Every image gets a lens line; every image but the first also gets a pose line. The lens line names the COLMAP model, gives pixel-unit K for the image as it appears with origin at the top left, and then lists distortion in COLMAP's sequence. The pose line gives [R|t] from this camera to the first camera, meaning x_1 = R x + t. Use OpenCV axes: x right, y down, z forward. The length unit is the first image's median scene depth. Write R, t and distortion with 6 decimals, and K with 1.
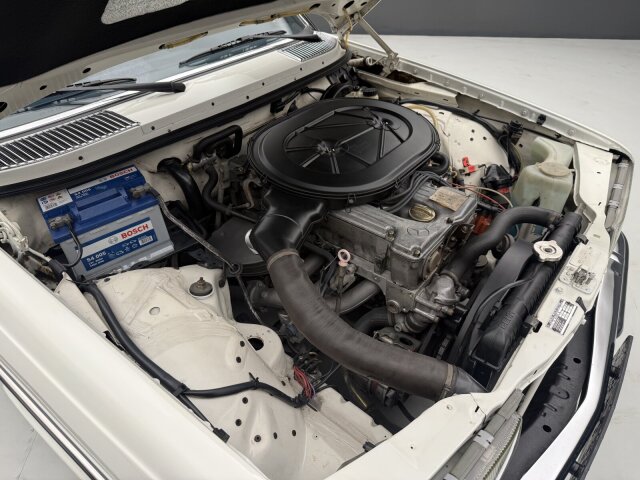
lens RADIAL K [[456.6, 0, 315.3], [0, 456.6, 242.6], [0, 0, 1]] dist [0.015071, -0.031219]
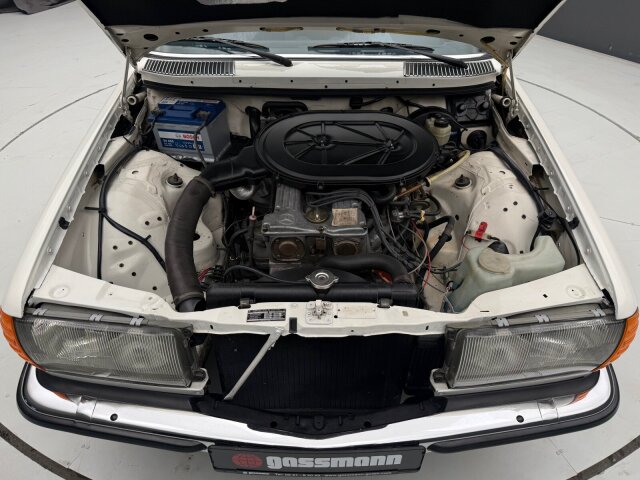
lens RADIAL K [[473.9, 0, 322.8], [0, 473.9, 241.7], [0, 0, 1]] dist [0.021108, -0.005782]
pose [[0.633090, 0.497812, -0.592774, 0.938864], [-0.491872, 0.850014, 0.188517, -0.227720], [0.597712, 0.172221, 0.782995, 0.068919]]
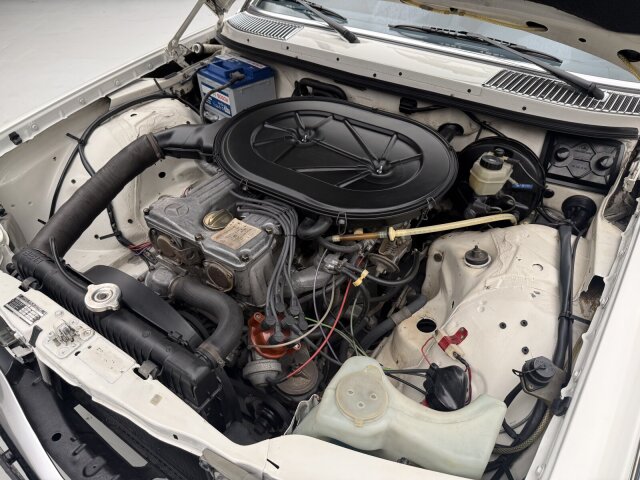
lens RADIAL K [[456.6, 0, 320.8], [0, 456.6, 238.0], [0, 0, 1]] dist [0.015071, -0.031219]
pose [[0.093850, 0.642744, -0.760310, 0.888317], [-0.634094, 0.627344, 0.452068, -0.531489], [0.767540, 0.439681, 0.466437, 0.715353]]
